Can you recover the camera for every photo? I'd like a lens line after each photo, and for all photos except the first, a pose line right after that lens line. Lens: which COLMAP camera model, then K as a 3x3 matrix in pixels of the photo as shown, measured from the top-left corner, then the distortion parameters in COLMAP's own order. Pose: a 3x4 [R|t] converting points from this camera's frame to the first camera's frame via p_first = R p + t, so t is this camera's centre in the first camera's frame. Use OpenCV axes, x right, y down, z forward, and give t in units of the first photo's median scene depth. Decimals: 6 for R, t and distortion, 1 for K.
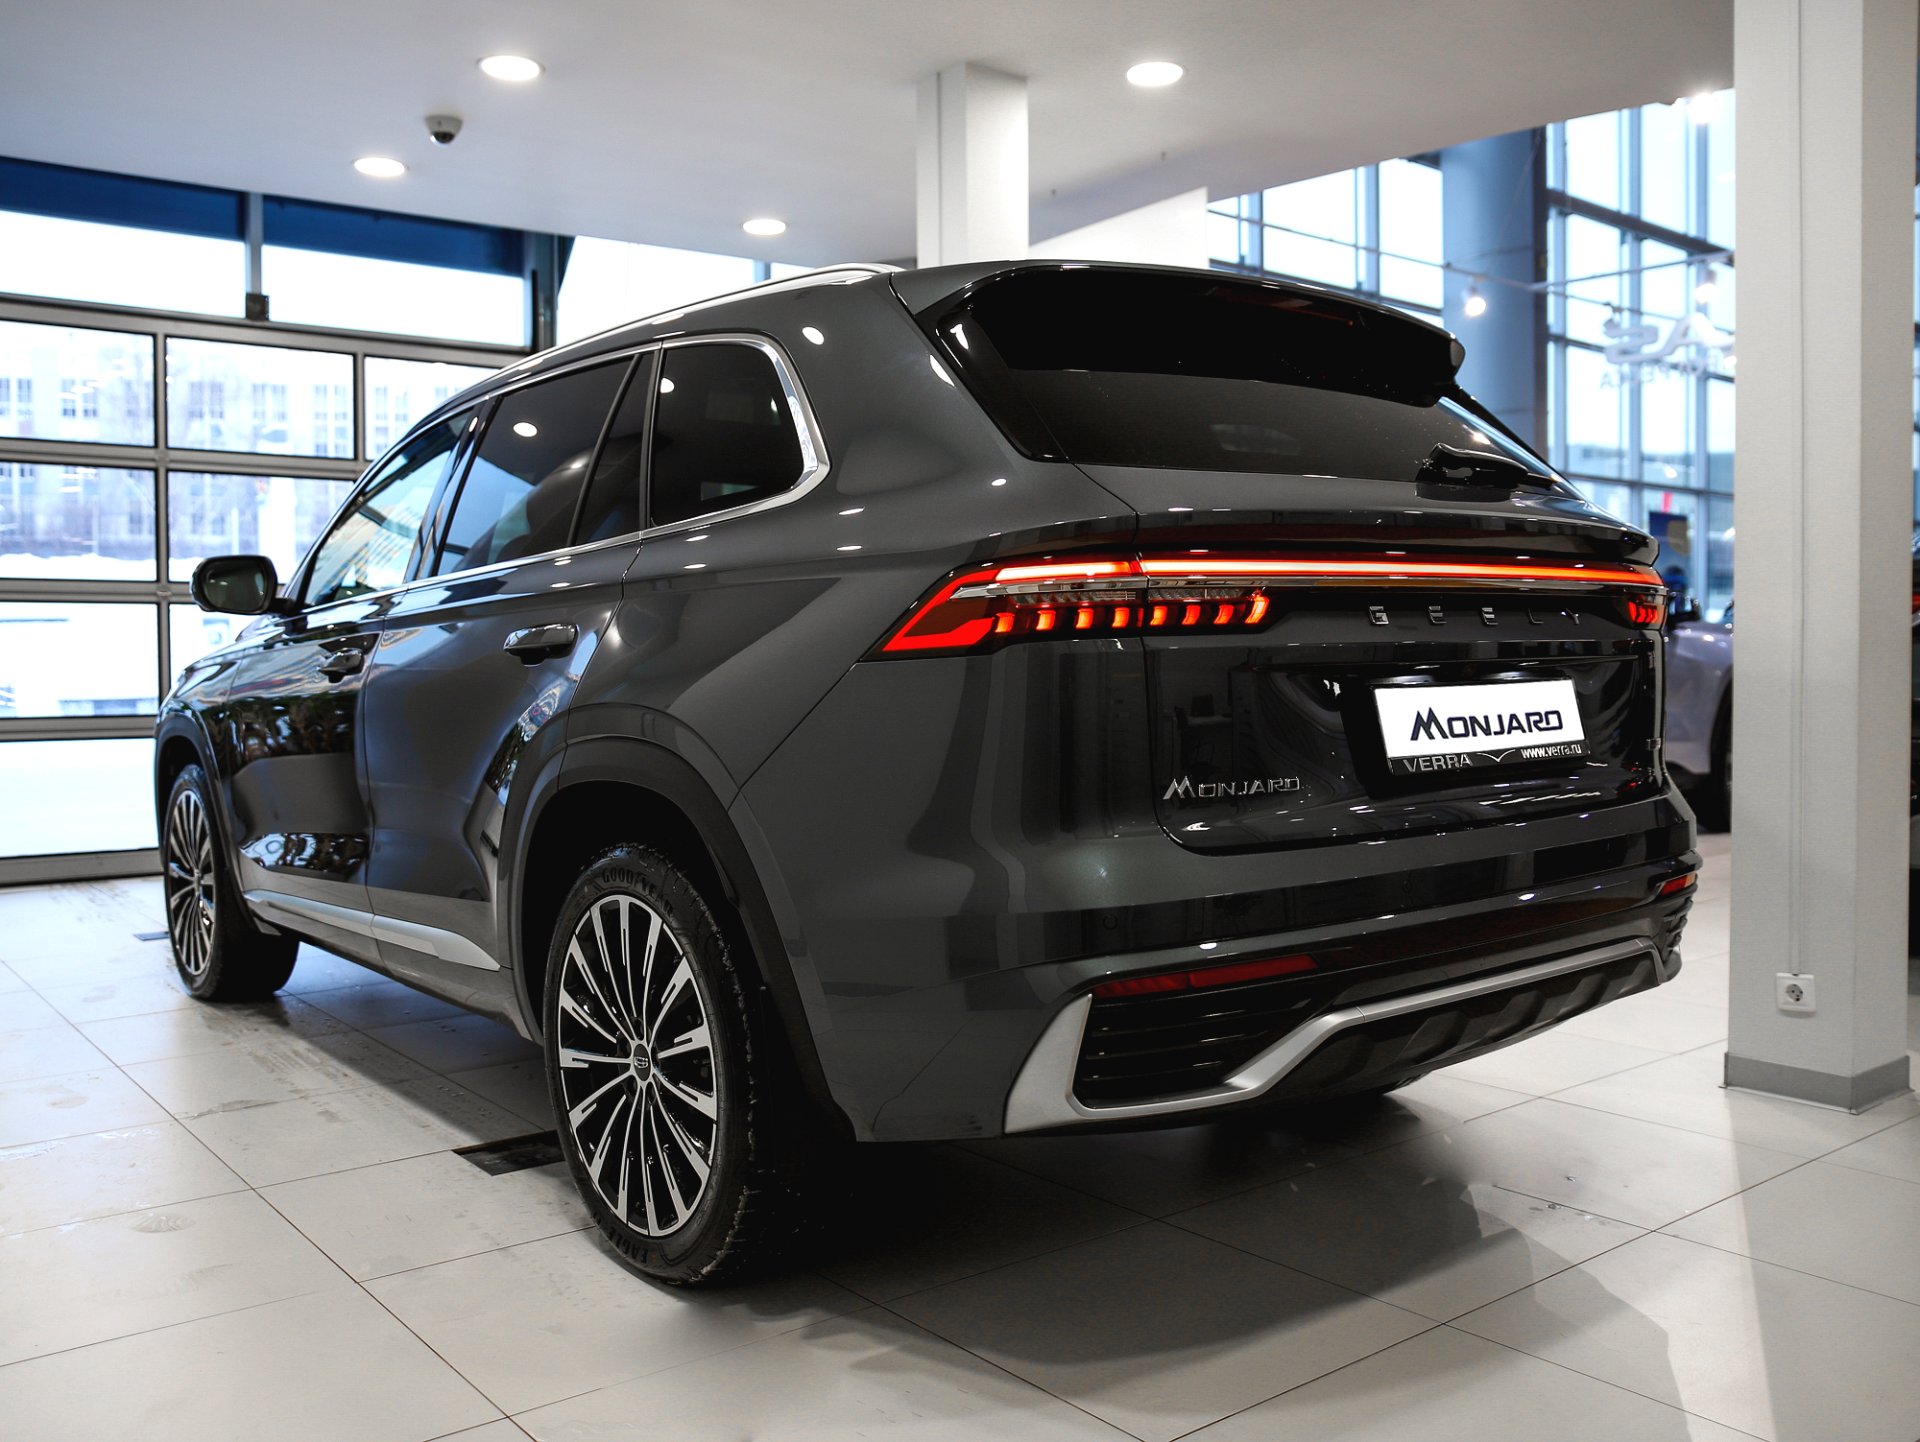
lens RADIAL K [[1678.8, 0, 951.5], [0, 1678.8, 720.2], [0, 0, 1]] dist [-0.068521, -0.014287]
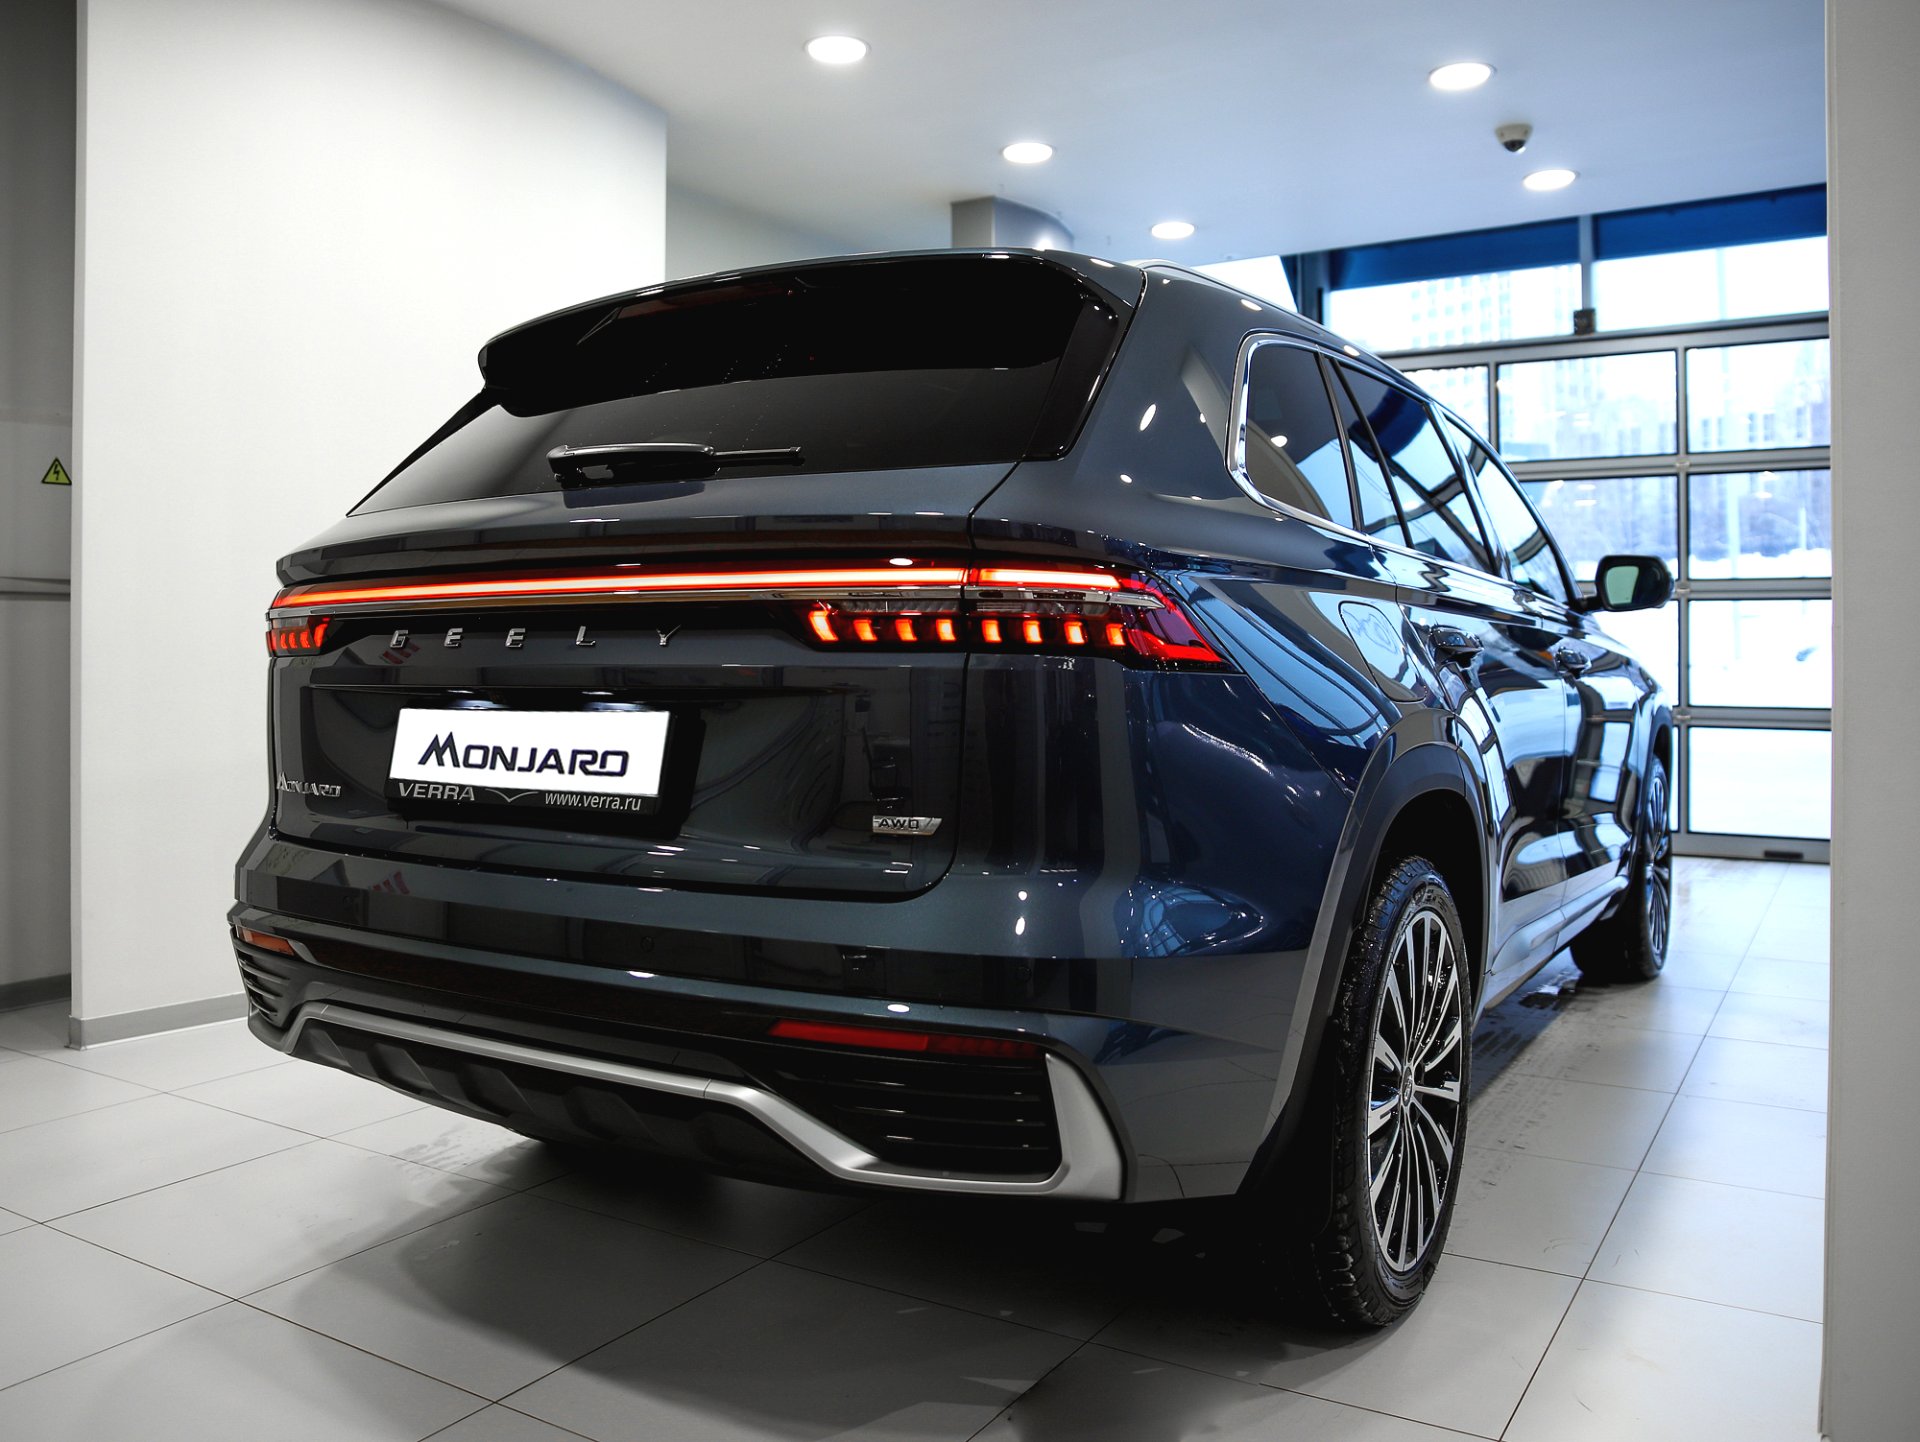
lens RADIAL K [[1577.9, 0, 958.3], [0, 1577.9, 643.0], [0, 0, 1]] dist [-0.103416, -0.002242]
pose [[0.330663, 0.005233, -0.943734, 1.193015], [-0.041150, 0.999114, -0.008878, -0.061545], [0.942851, 0.041770, 0.330586, 0.943293]]
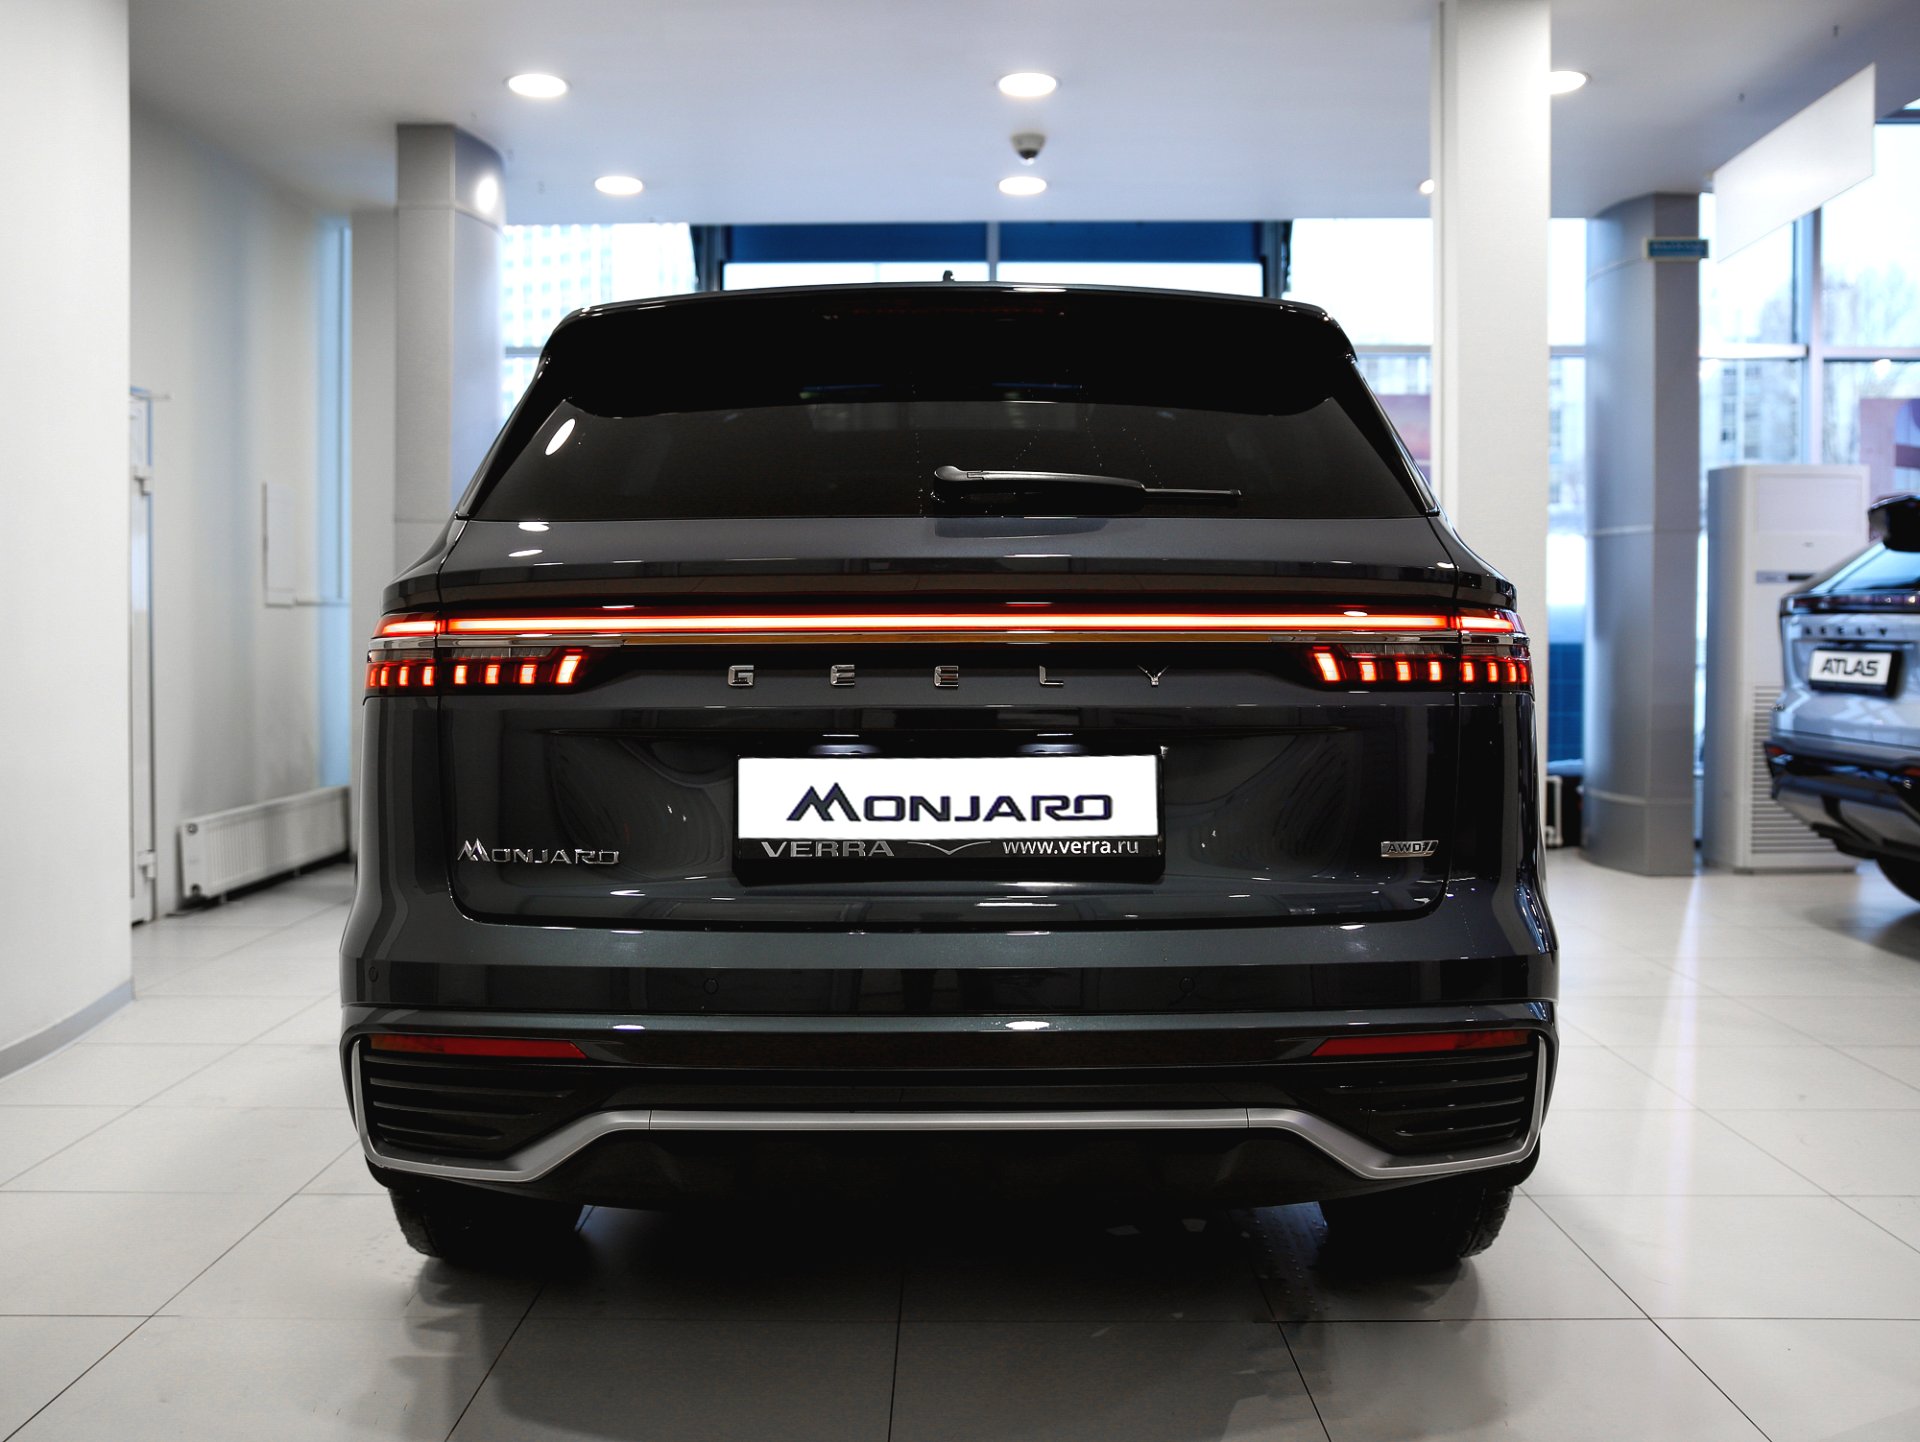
lens RADIAL K [[1733.3, 0, 973.3], [0, 1733.3, 717.9], [0, 0, 1]] dist [-0.022481, -0.005059]
pose [[0.786643, 0.041803, -0.615991, 0.858526], [-0.035595, 0.999116, 0.022347, -0.061361], [0.616381, 0.004347, 0.787436, 0.331284]]
